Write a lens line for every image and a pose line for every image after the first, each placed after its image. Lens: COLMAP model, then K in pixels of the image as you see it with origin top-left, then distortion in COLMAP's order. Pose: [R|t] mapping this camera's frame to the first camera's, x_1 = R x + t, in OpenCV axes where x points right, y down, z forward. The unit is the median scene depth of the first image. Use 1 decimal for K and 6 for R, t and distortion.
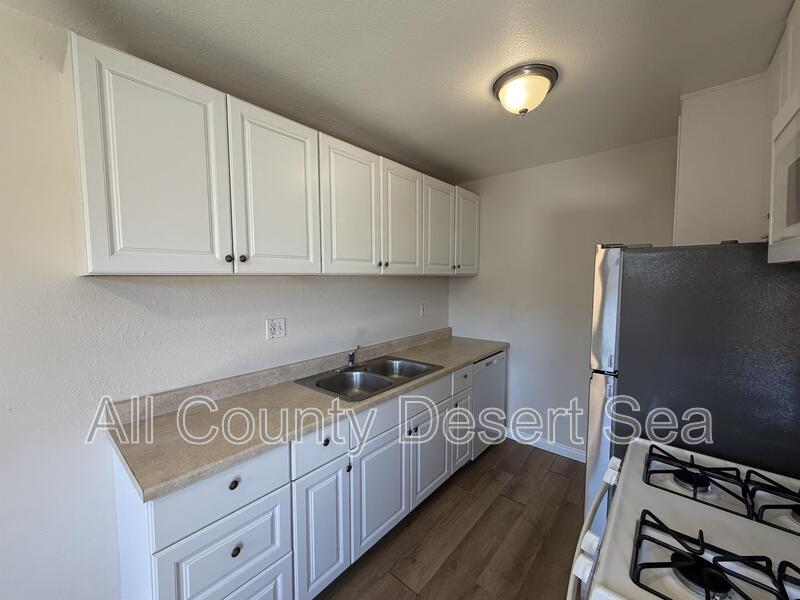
lens RADIAL K [[320.5, 0, 396.0], [0, 320.5, 298.5], [0, 0, 1]] dist [0.000102, 0.000204]
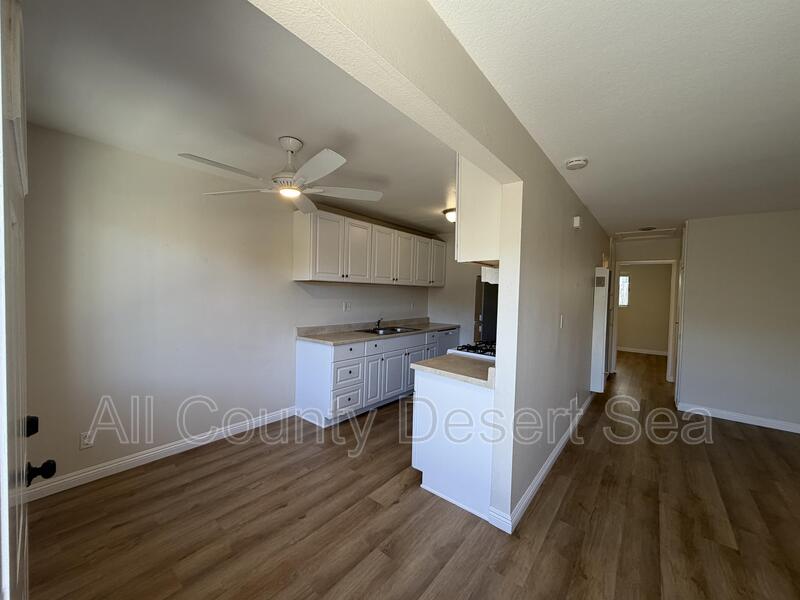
lens RADIAL K [[320.5, 0, 396.0], [0, 320.5, 298.5], [0, 0, 1]] dist [0.000102, 0.000204]
pose [[0.998954, 0.032805, 0.031857, -0.095870], [-0.031470, 0.998641, -0.041552, 0.105047], [-0.033177, 0.040506, 0.998628, -1.093865]]
